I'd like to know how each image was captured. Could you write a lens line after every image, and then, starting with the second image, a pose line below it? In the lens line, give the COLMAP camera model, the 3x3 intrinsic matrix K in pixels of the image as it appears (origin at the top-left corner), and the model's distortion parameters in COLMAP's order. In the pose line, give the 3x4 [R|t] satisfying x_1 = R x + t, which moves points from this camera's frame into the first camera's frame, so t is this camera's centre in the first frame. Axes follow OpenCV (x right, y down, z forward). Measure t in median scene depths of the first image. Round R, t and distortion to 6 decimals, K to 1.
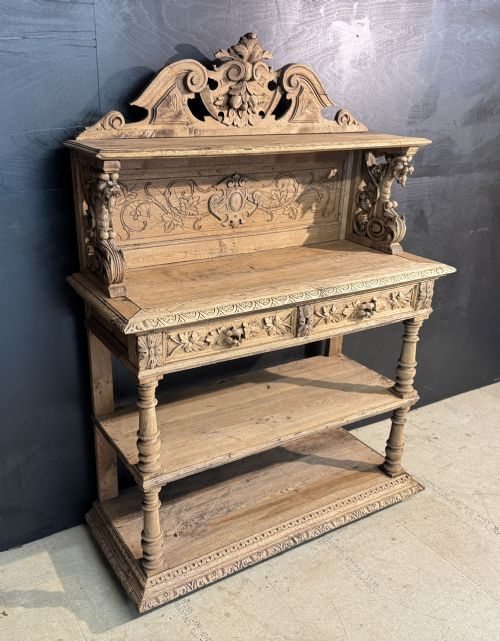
lens RADIAL K [[605.8, 0, 222.5], [0, 605.8, 326.2], [0, 0, 1]] dist [0.077509, 0.000000]
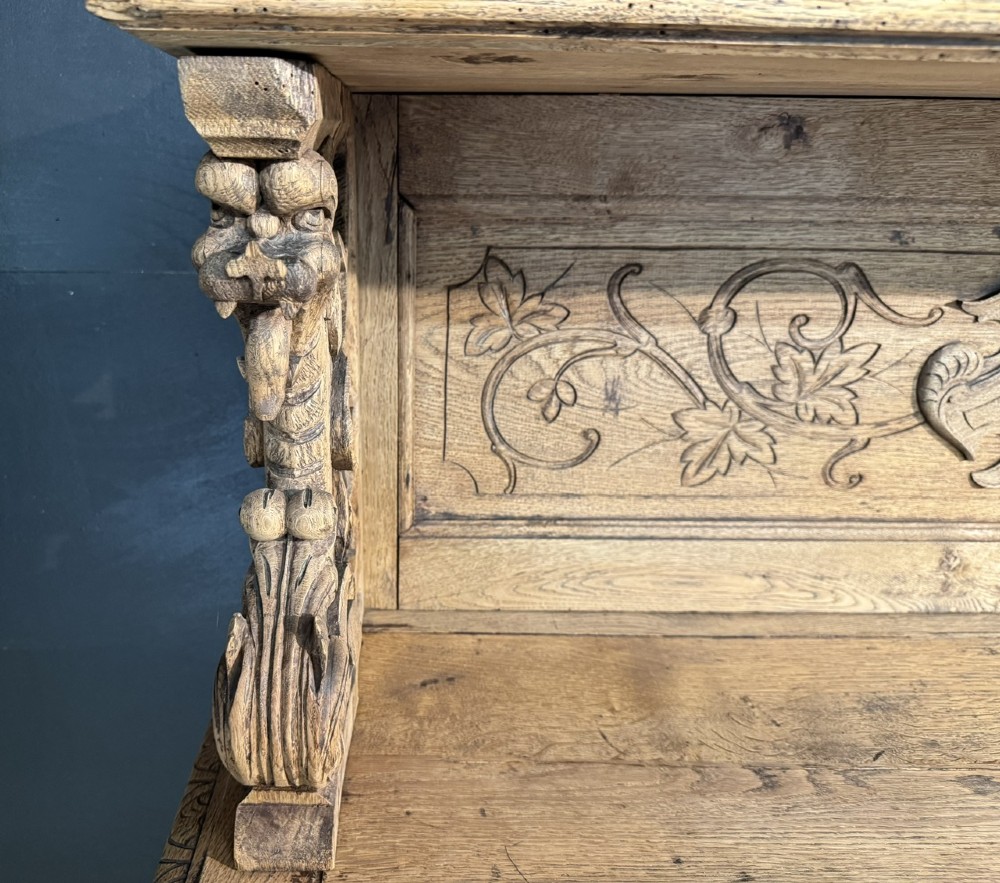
lens RADIAL K [[835.8, 0, 400.4], [0, 835.8, 439.8], [0, 0, 1]] dist [0.050266, -0.091805]
pose [[0.863202, 0.149176, -0.482315, -0.035358], [-0.176597, 0.984214, -0.011648, -0.146000], [0.472964, 0.095230, 0.875920, 0.659489]]
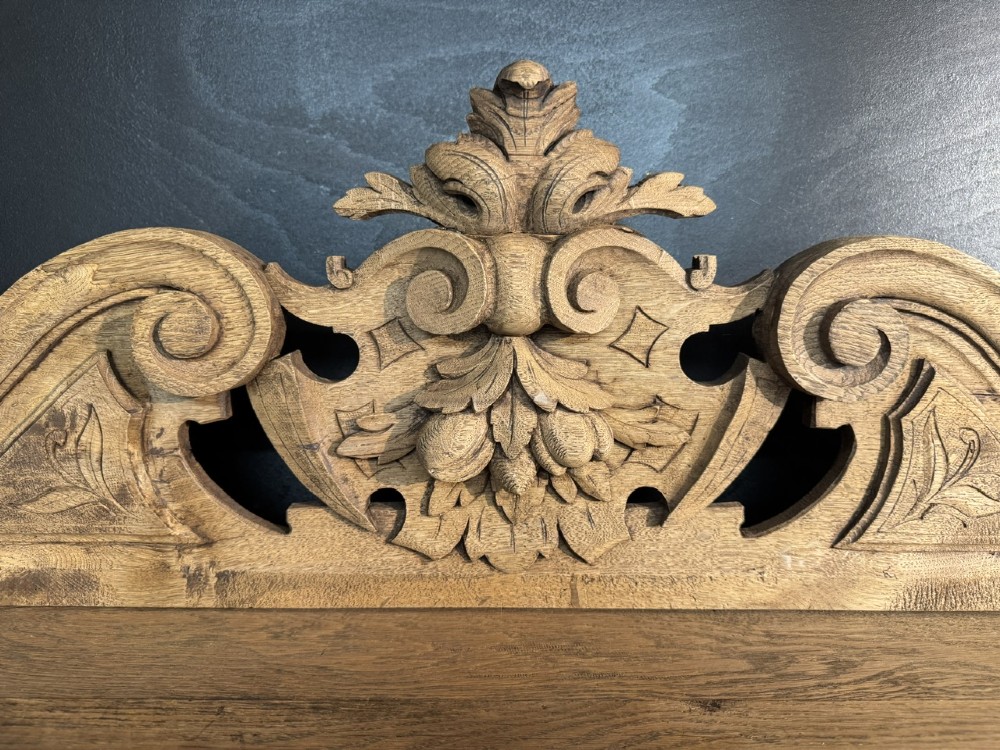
lens RADIAL K [[712.8, 0, 498.8], [0, 712.8, 383.7], [0, 0, 1]] dist [0.038403, -0.057522]
pose [[0.869623, 0.043626, -0.491786, 0.126206], [-0.176328, 0.957839, -0.226832, -0.323583], [0.461156, 0.283974, 0.840651, 0.791237]]
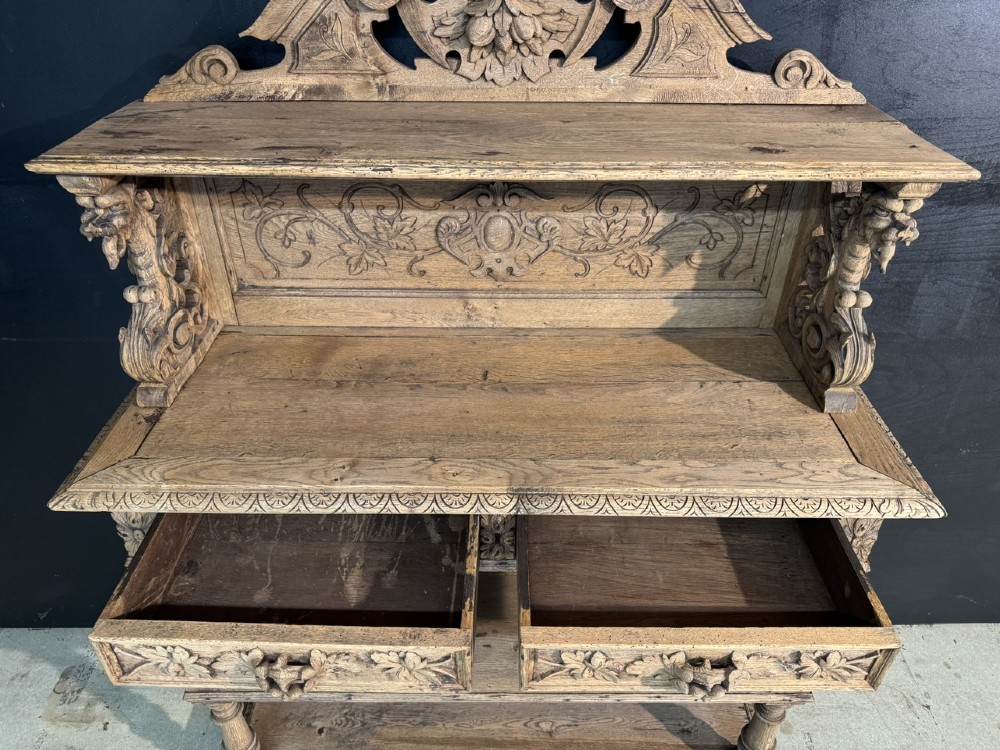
lens RADIAL K [[712.8, 0, 500.9], [0, 712.8, 380.4], [0, 0, 1]] dist [0.038403, -0.057522]
pose [[0.860712, 0.276678, -0.427344, 0.316389], [-0.176945, 0.949676, 0.258470, -0.248860], [0.477351, -0.146852, 0.866355, 0.488512]]
